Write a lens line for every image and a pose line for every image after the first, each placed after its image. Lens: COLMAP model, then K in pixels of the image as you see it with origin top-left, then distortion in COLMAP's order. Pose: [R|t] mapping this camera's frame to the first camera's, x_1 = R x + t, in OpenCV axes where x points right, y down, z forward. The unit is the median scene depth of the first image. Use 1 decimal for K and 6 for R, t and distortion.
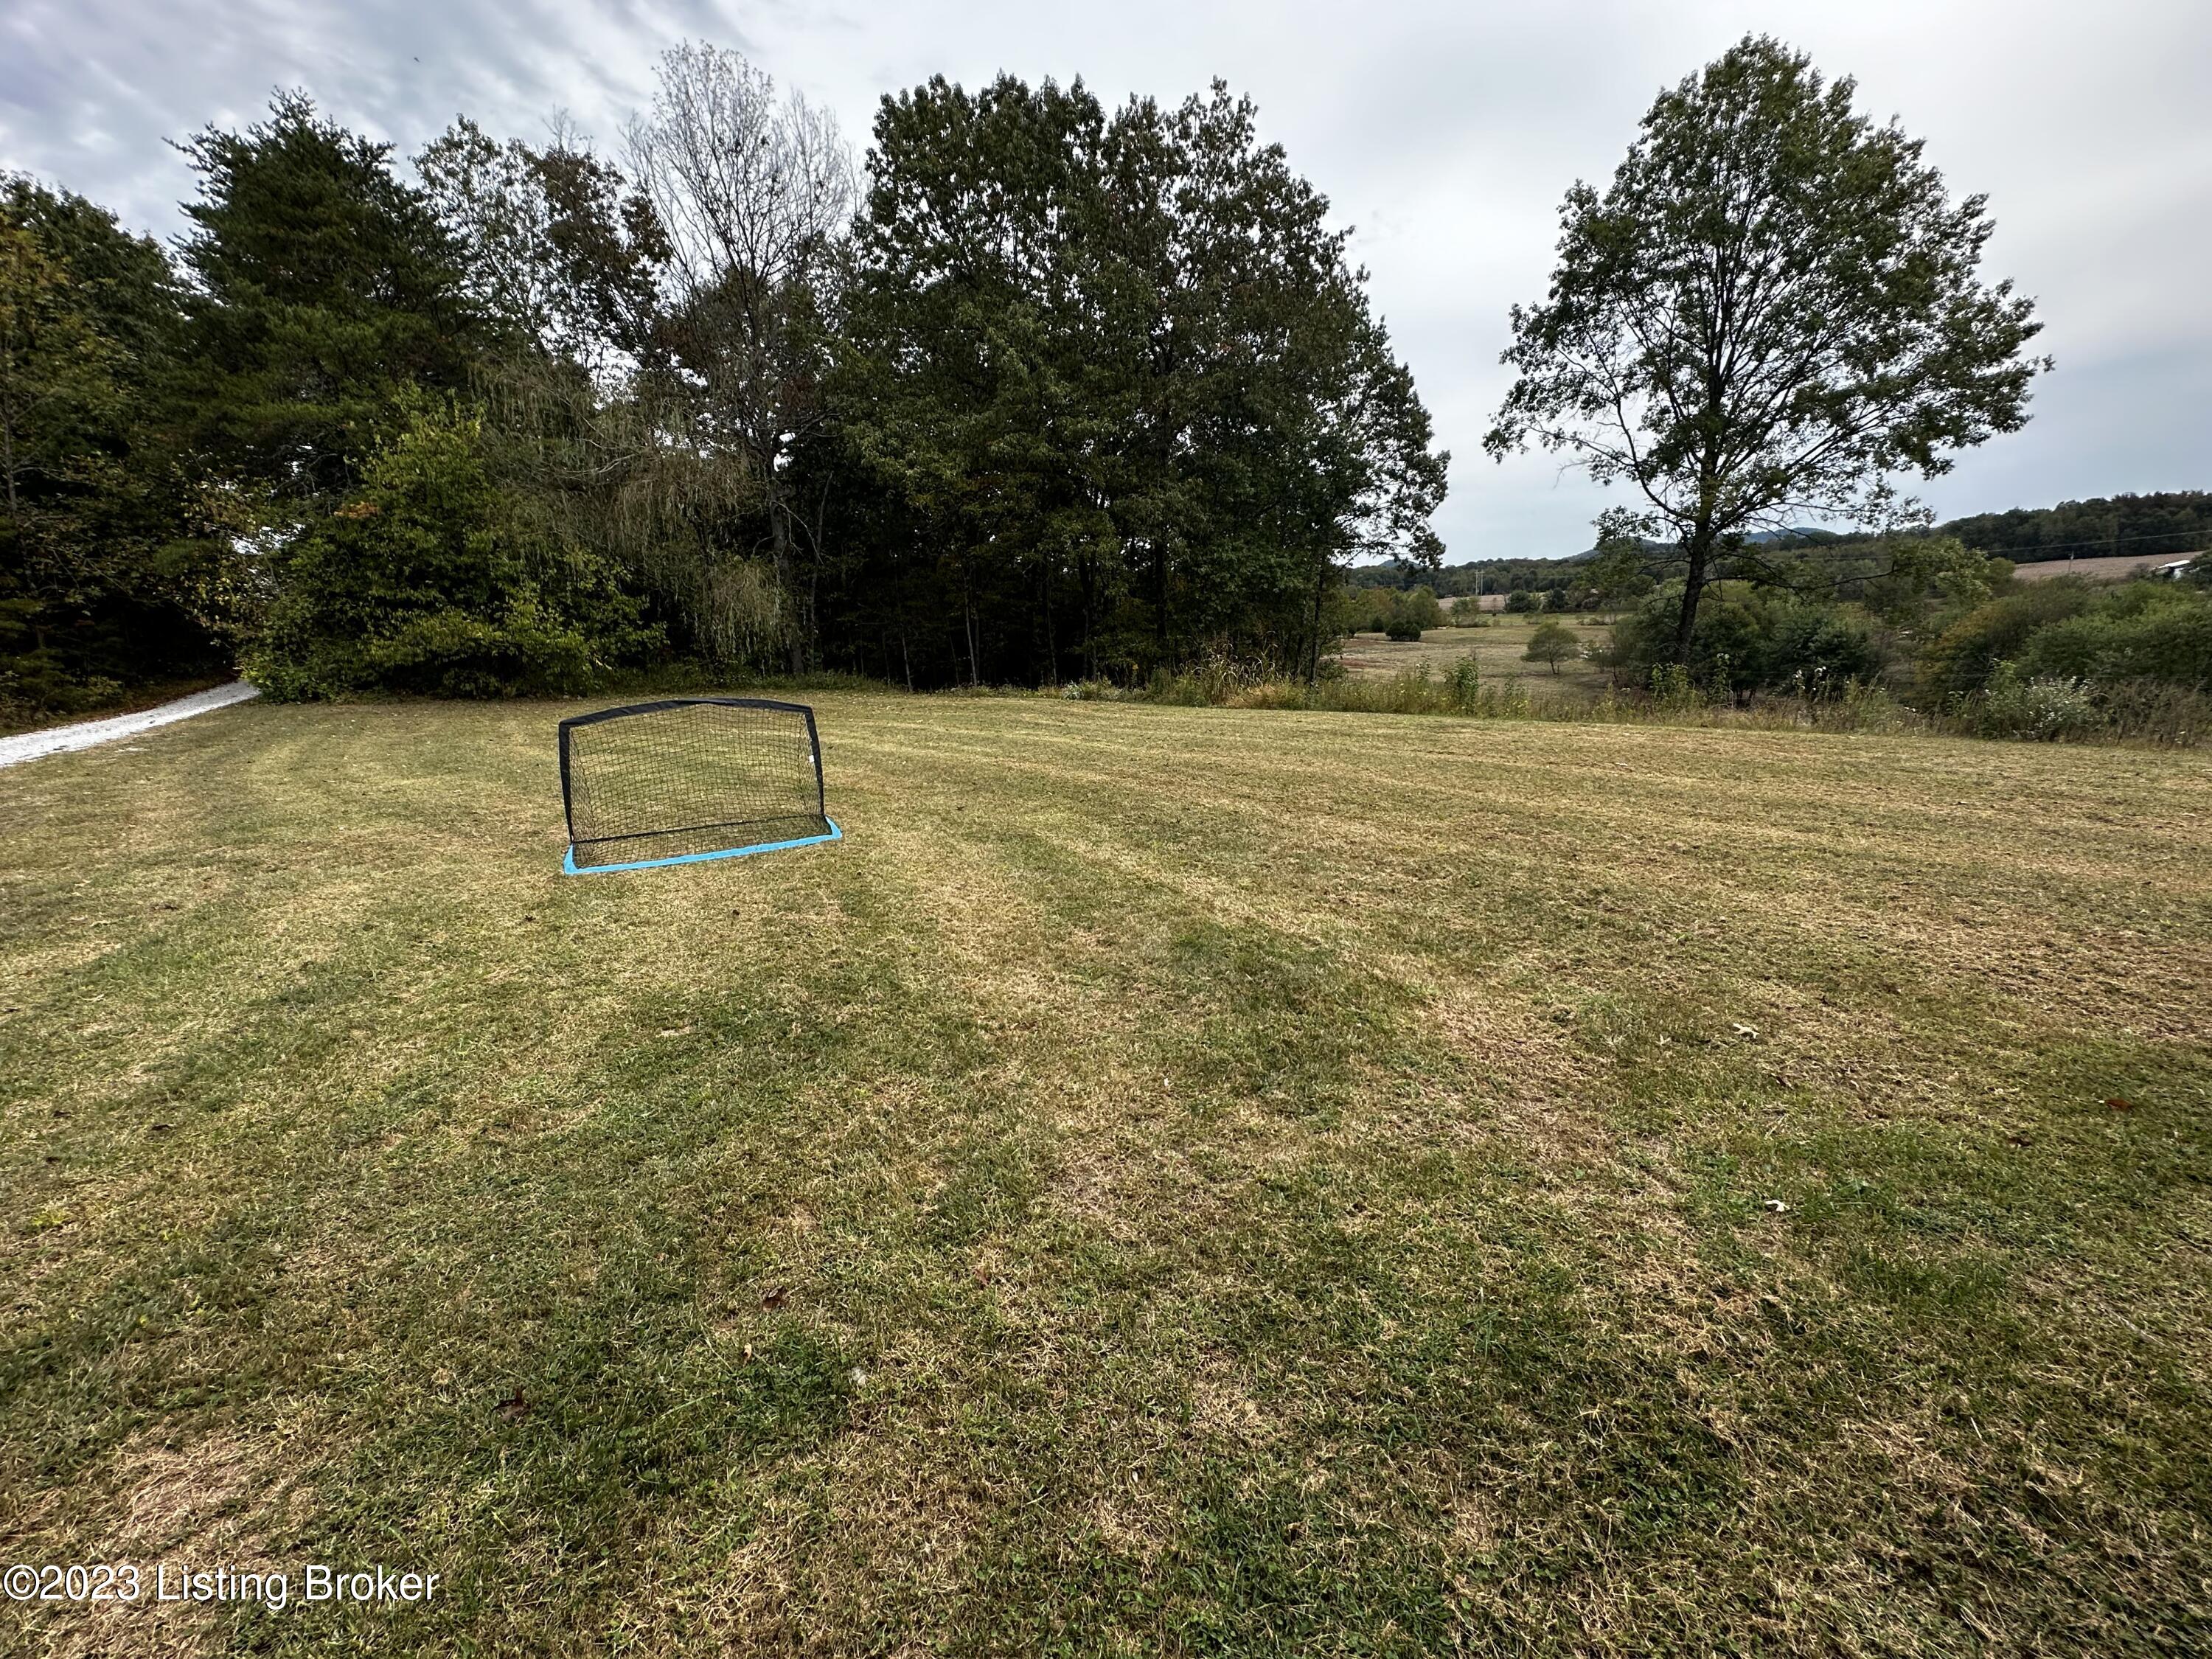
lens RADIAL K [[895.9, 0, 1101.4], [0, 895.9, 834.1], [0, 0, 1]] dist [-0.000523, 0.000388]
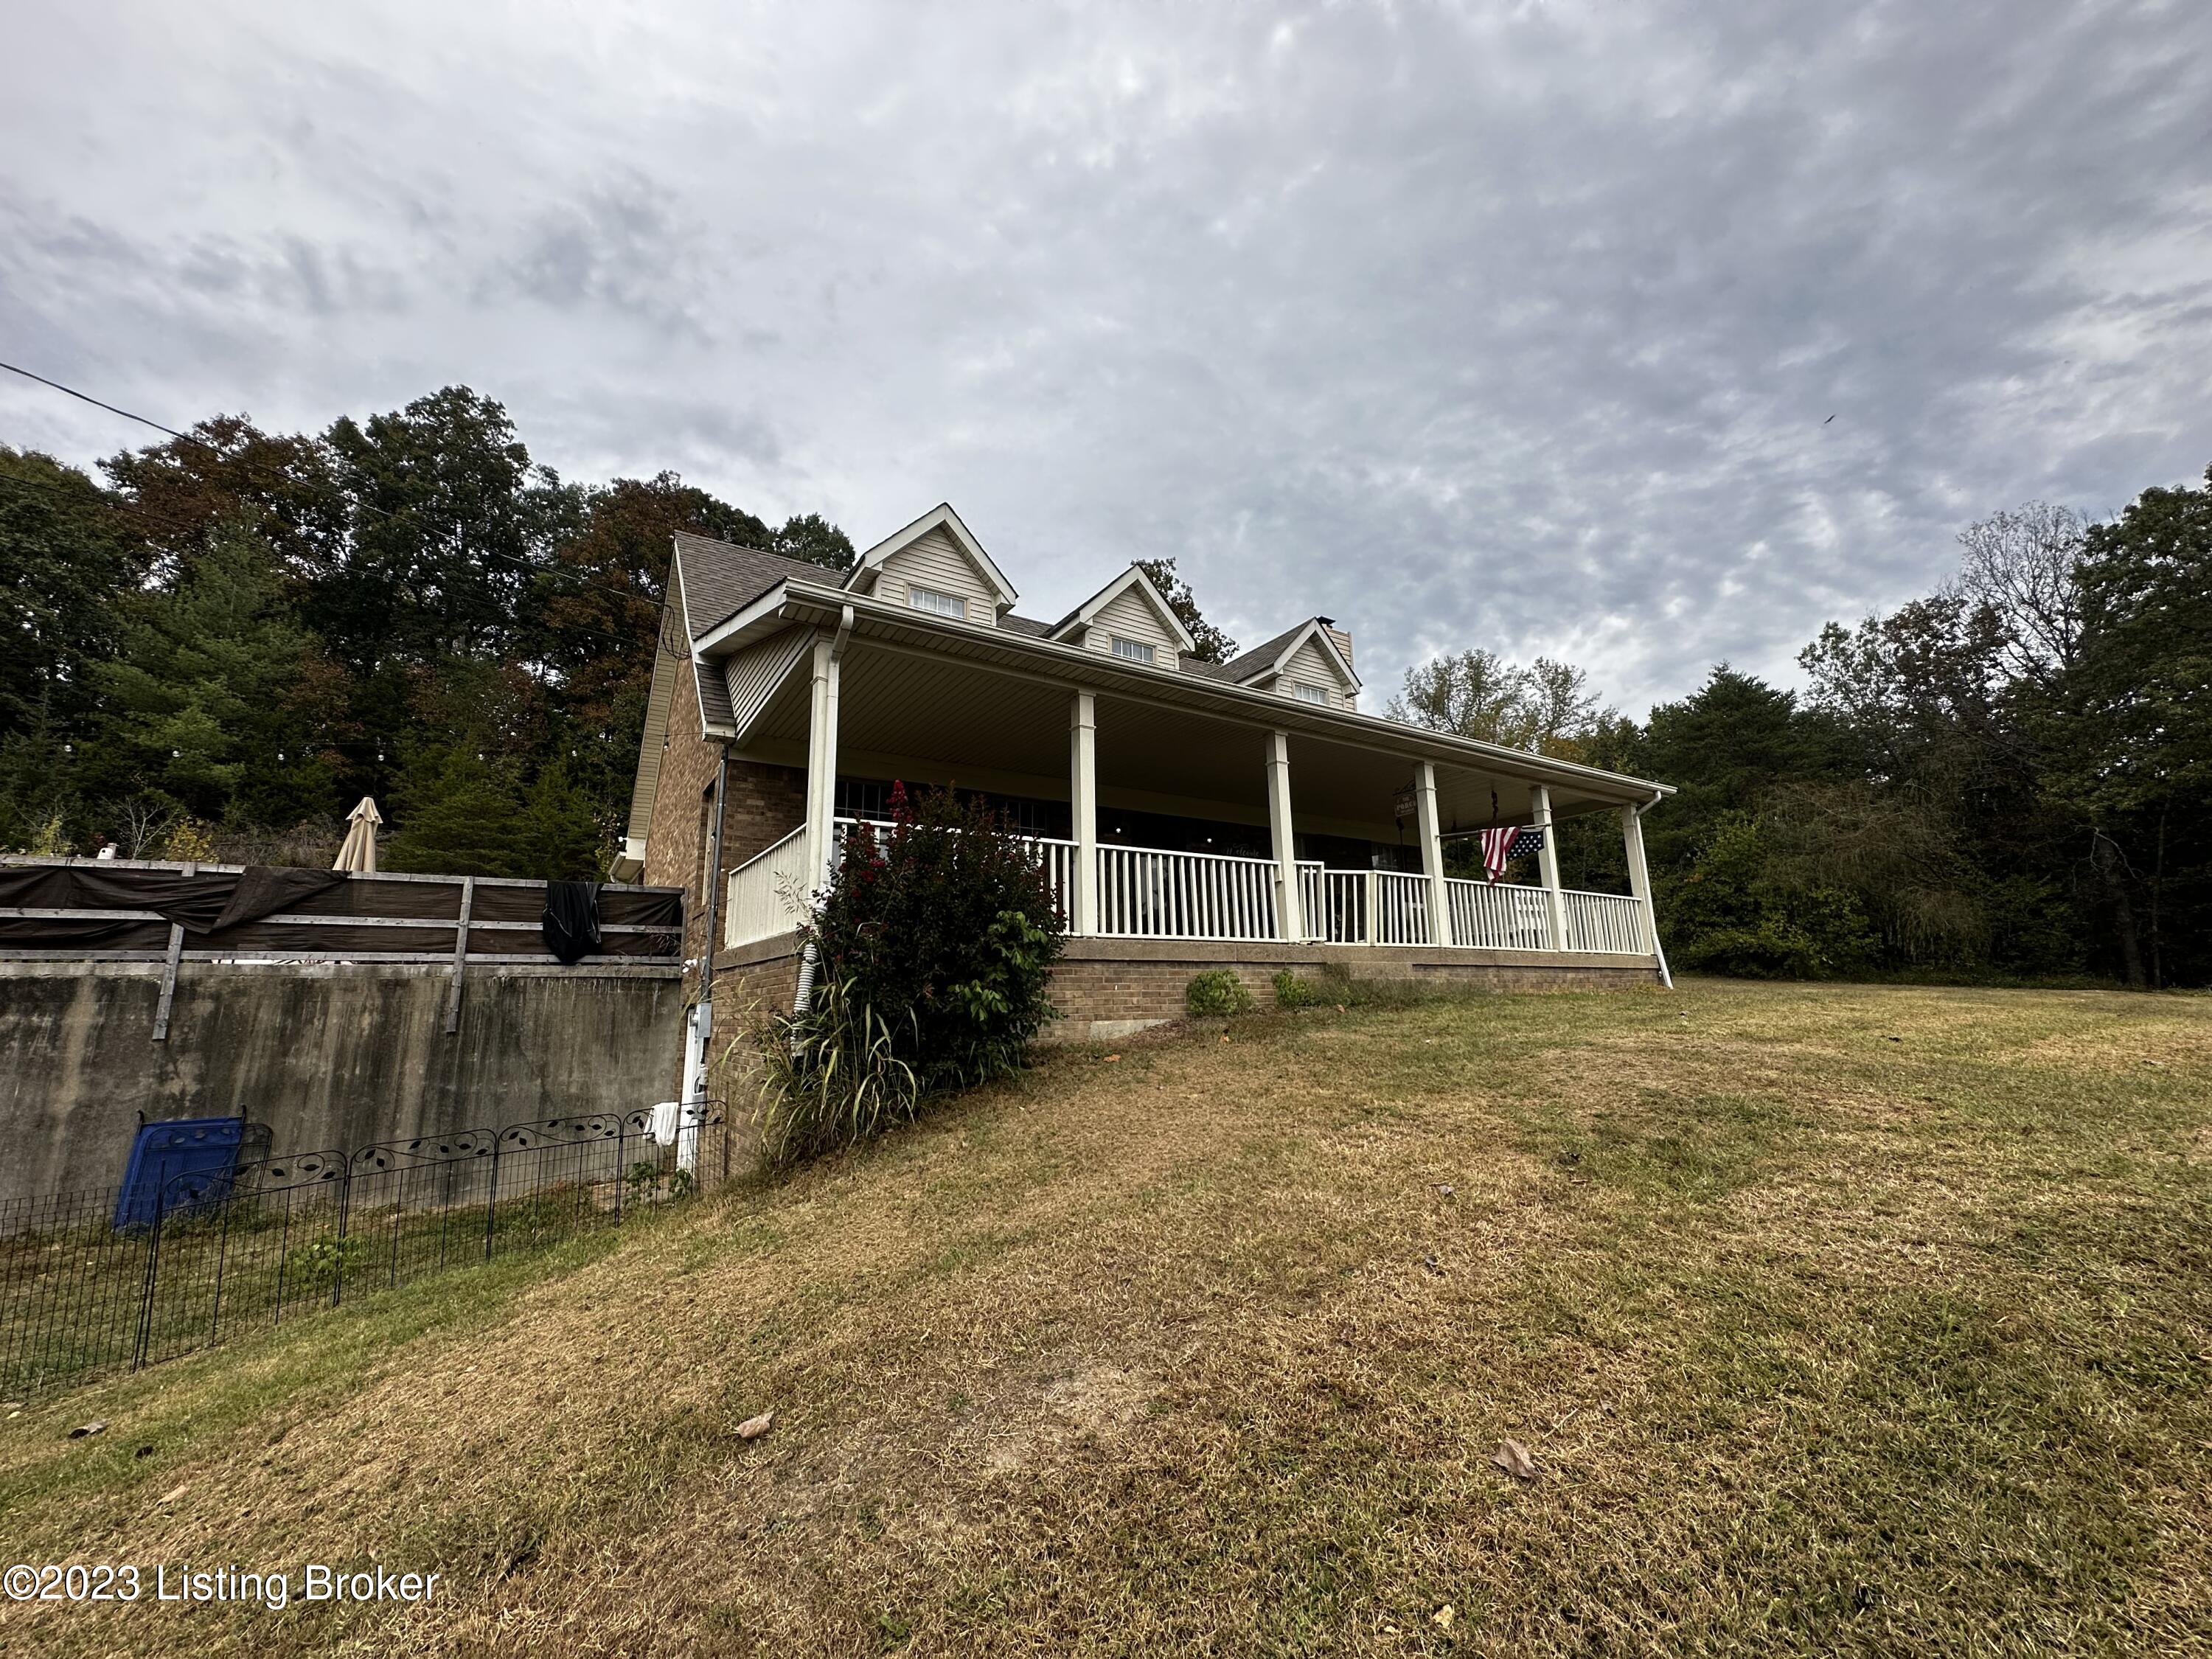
lens RADIAL K [[895.9, 0, 1101.4], [0, 895.9, 834.1], [0, 0, 1]] dist [-0.000523, 0.000388]
pose [[0.156557, -0.127470, -0.979409, 0.789287], [-0.226703, 0.960523, -0.161250, 0.135871], [0.961299, 0.247280, 0.121479, -0.444609]]
